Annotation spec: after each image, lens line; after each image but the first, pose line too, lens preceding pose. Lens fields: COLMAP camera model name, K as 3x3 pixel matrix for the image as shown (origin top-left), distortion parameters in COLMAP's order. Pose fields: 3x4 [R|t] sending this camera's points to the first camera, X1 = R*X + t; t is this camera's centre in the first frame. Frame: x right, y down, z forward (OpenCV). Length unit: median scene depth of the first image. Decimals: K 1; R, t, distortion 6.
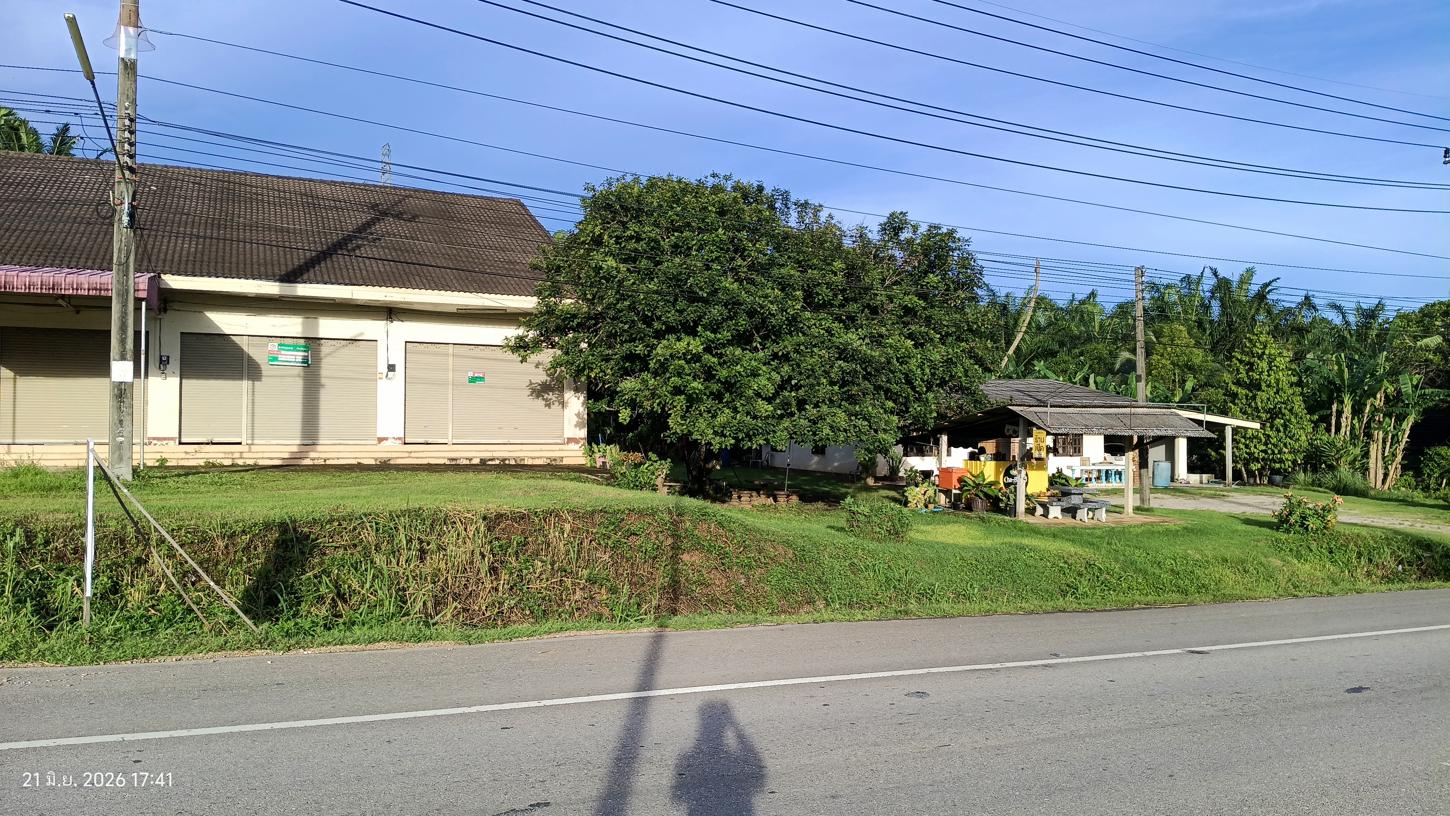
lens RADIAL K [[1109.5, 0, 725.0], [0, 1109.5, 408.0], [0, 0, 1]] dist [0.100798, -0.232888]
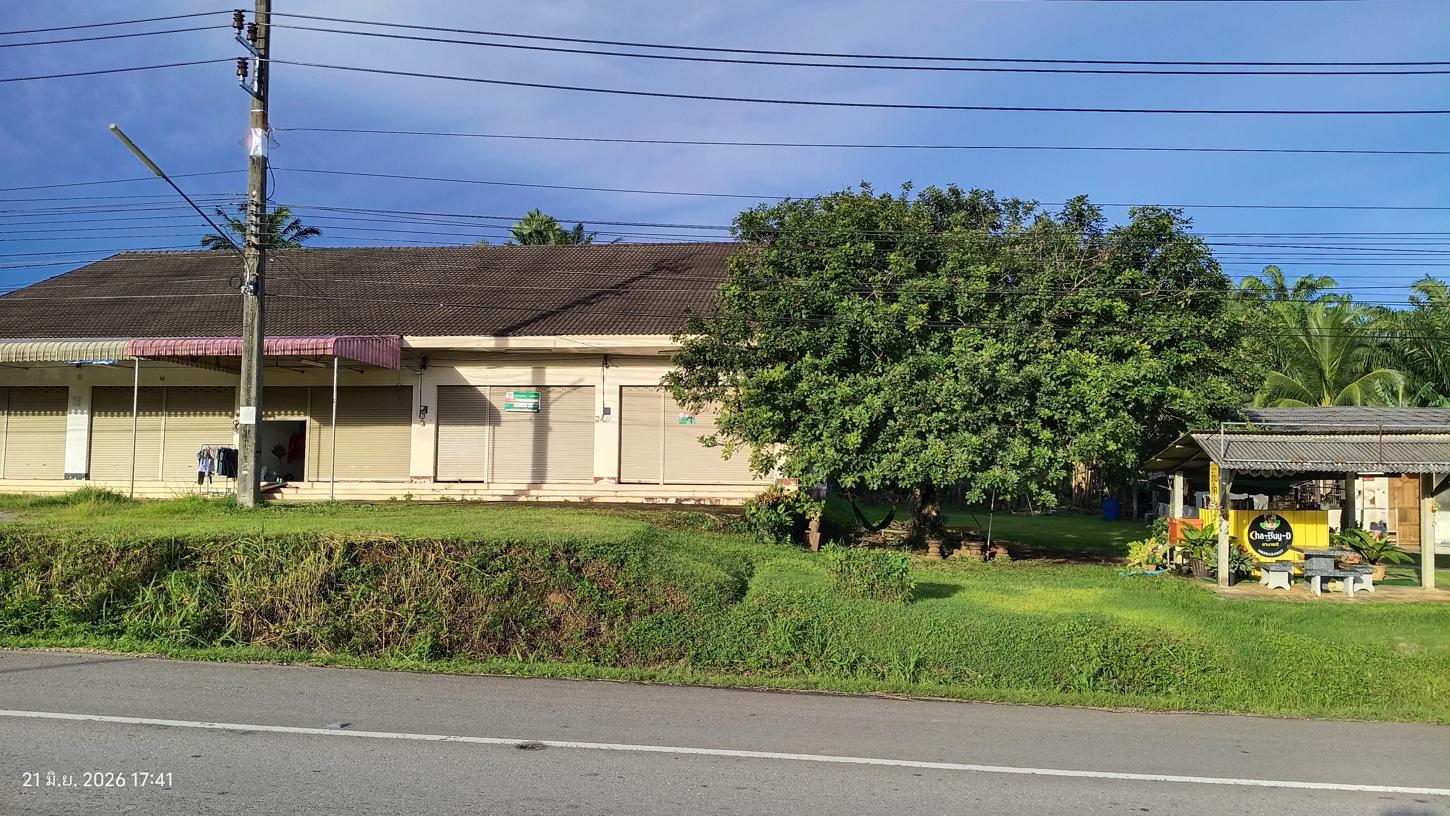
lens RADIAL K [[1109.5, 0, 725.0], [0, 1109.5, 408.0], [0, 0, 1]] dist [0.100798, -0.232888]
pose [[0.841355, -0.033314, -0.539456, 0.372491], [0.005929, 0.998607, -0.052423, 0.017359], [0.540451, 0.040908, 0.840380, 0.187253]]
